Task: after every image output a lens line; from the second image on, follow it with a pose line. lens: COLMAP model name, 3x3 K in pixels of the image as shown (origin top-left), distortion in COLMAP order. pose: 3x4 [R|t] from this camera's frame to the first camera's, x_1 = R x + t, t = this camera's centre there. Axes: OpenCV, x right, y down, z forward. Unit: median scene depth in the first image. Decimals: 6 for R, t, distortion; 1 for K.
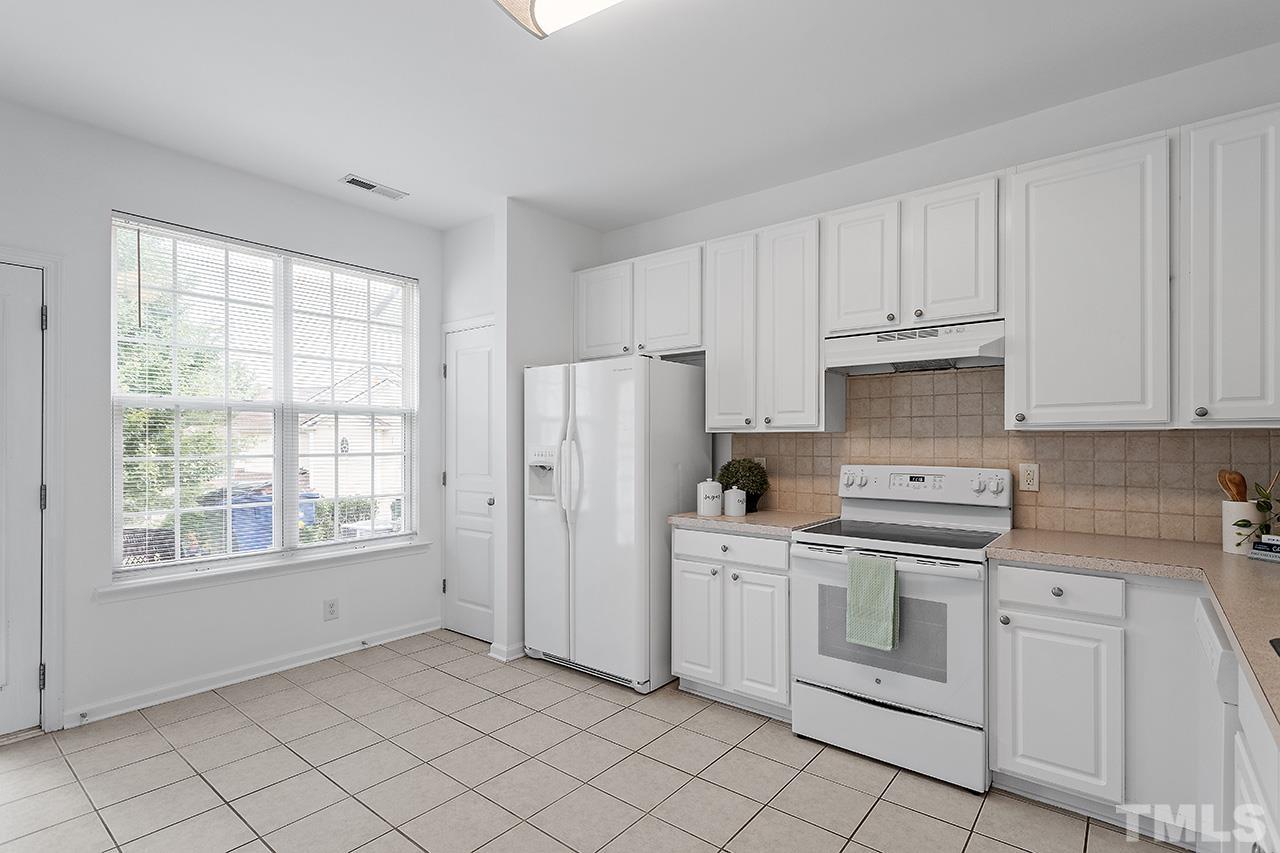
lens RADIAL K [[615.0, 0, 637.1], [0, 615.0, 439.5], [0, 0, 1]] dist [0.000716, 0.000600]
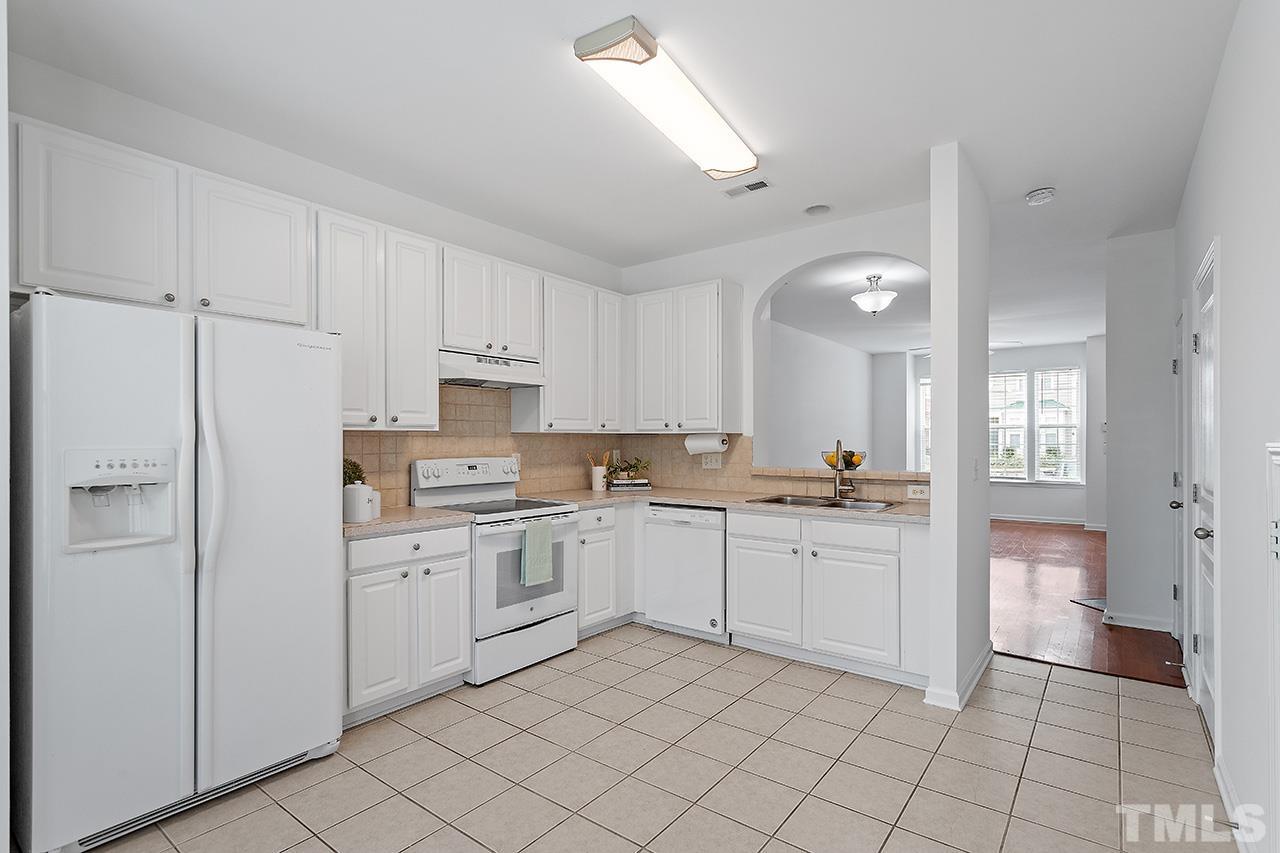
lens RADIAL K [[615.0, 0, 637.1], [0, 615.0, 439.5], [0, 0, 1]] dist [0.000716, 0.000600]
pose [[-0.031233, -0.001757, 0.999511, -0.897186], [-0.003741, 0.999992, 0.001641, -0.000210], [-0.999505, -0.003687, -0.031239, 0.699022]]
